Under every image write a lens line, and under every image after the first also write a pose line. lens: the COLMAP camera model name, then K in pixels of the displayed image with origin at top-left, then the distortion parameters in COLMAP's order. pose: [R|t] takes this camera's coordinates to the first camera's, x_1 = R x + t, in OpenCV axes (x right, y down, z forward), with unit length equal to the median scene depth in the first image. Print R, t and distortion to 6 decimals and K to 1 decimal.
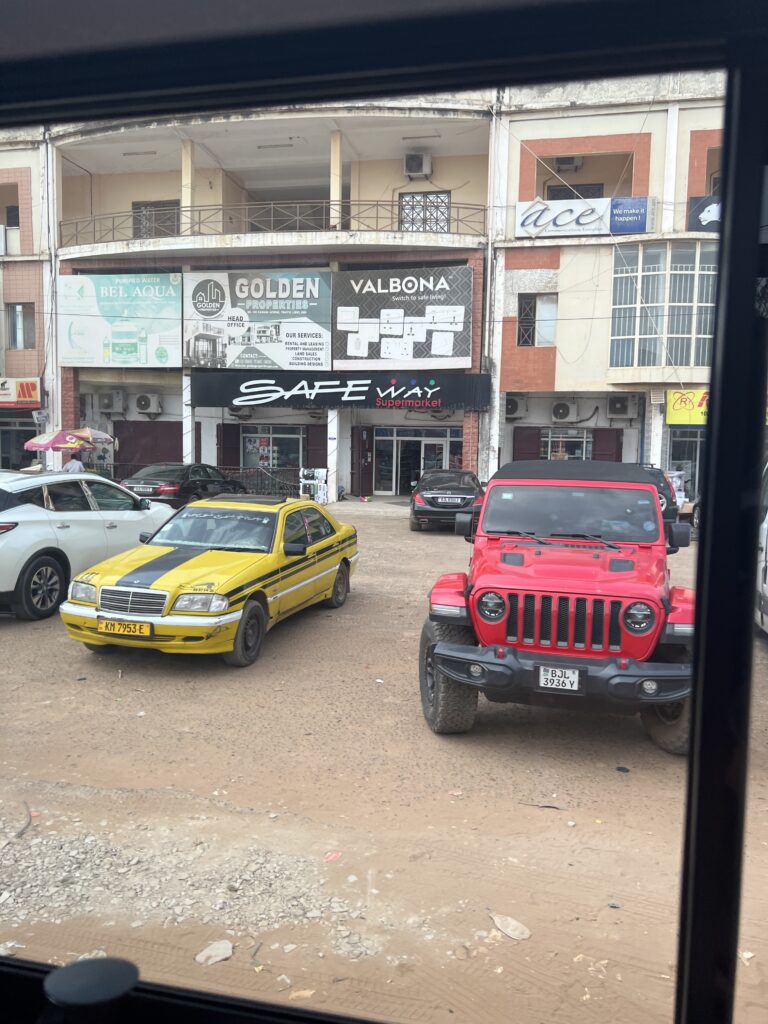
lens RADIAL K [[792.5, 0, 381.3], [0, 792.5, 509.3], [0, 0, 1]] dist [0.028999, -0.032705]
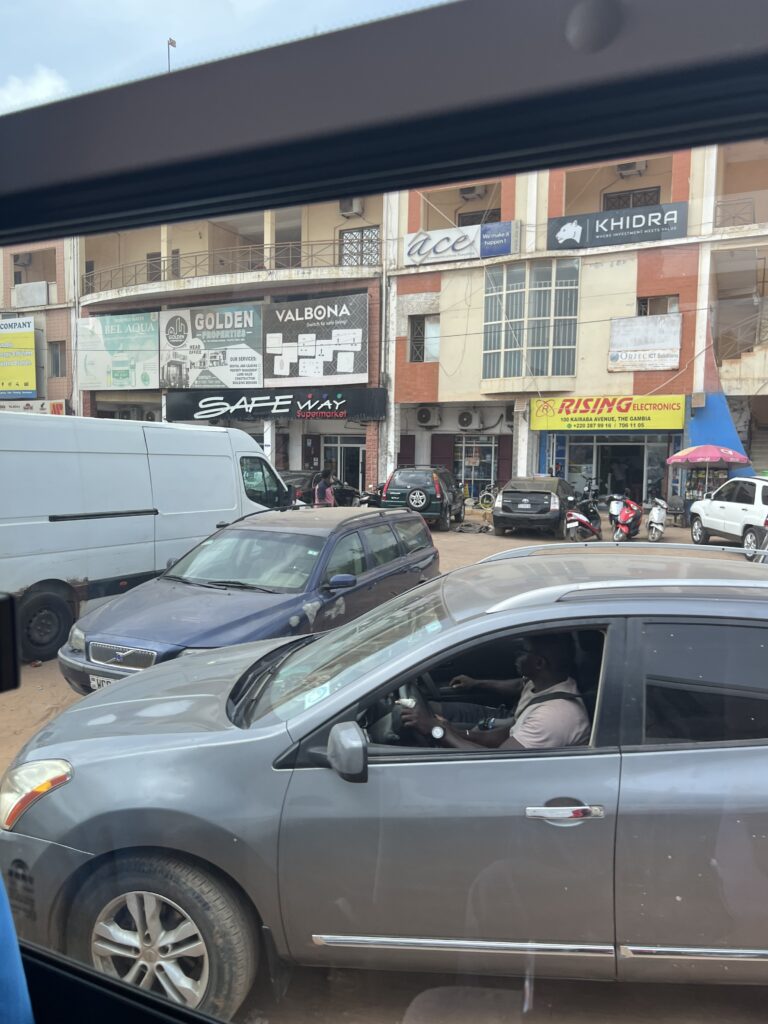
lens RADIAL K [[792.5, 0, 387.6], [0, 792.5, 517.1], [0, 0, 1]] dist [0.028999, -0.032705]
pose [[0.959766, 0.018401, -0.280197, 0.451935], [-0.018682, 0.999824, 0.001666, 0.011861], [0.280178, 0.003635, 0.959941, -0.081572]]
